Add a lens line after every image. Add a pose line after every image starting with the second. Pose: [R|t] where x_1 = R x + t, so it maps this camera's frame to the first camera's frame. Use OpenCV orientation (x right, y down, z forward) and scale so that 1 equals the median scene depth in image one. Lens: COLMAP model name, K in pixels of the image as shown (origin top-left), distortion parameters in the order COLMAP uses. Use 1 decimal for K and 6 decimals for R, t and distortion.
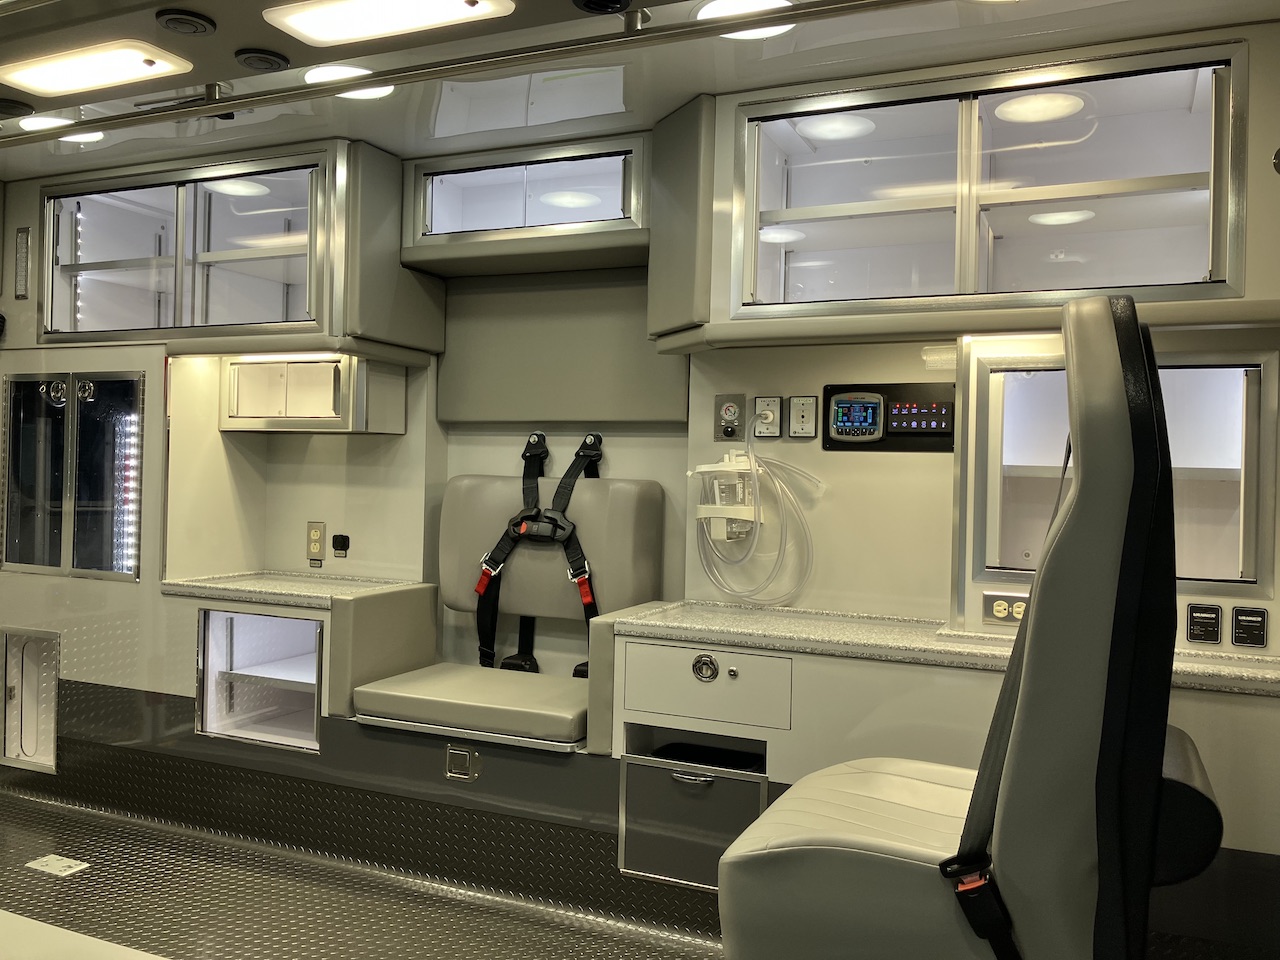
lens RADIAL K [[1058.2, 0, 637.5], [0, 1058.2, 472.0], [0, 0, 1]] dist [0.087193, -0.154848]
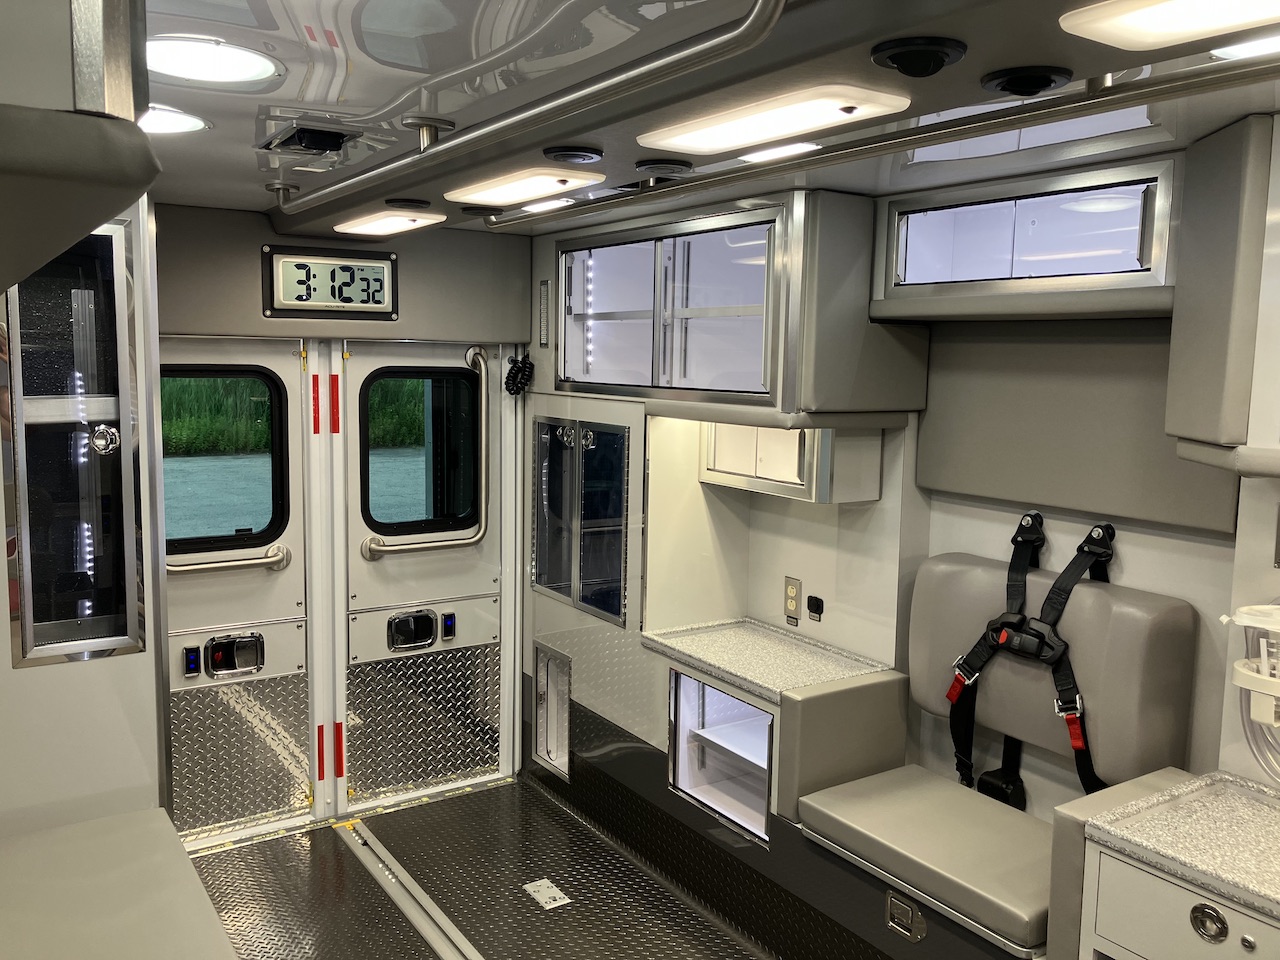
lens RADIAL K [[1049.3, 0, 641.3], [0, 1049.3, 463.8], [0, 0, 1]] dist [0.030925, -0.053207]
pose [[0.849688, 0.049738, -0.524934, 0.076206], [-0.001623, 0.995783, 0.091723, -0.154713], [0.527283, -0.077084, 0.846186, 0.162329]]
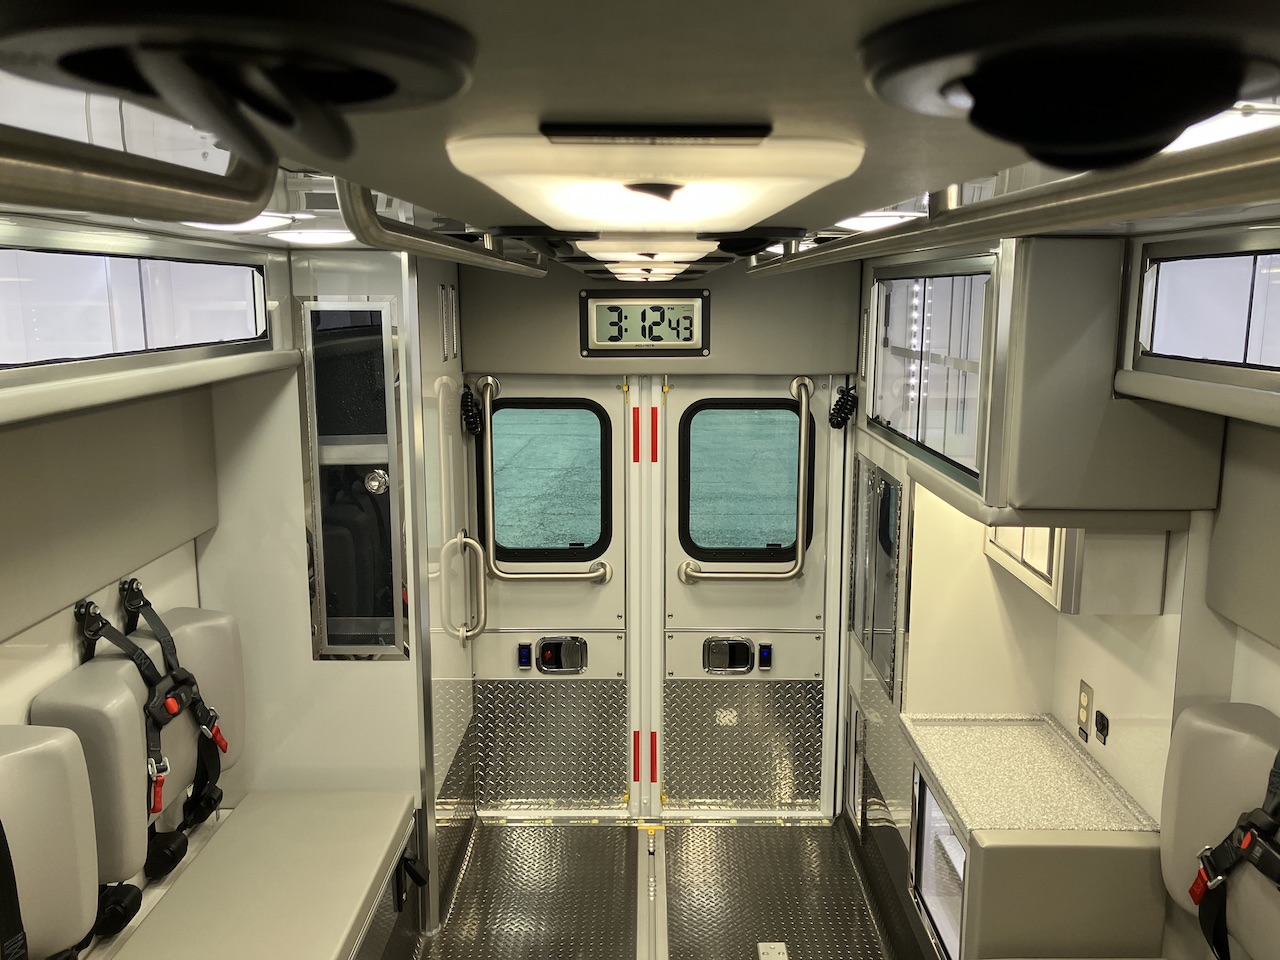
lens RADIAL K [[1058.2, 0, 637.5], [0, 1058.2, 472.0], [0, 0, 1]] dist [0.087193, -0.154848]
pose [[0.410277, 0.130190, -0.902620, 0.273908], [0.007260, 0.989260, 0.145987, -0.245761], [0.911932, -0.066448, 0.404925, 0.438949]]
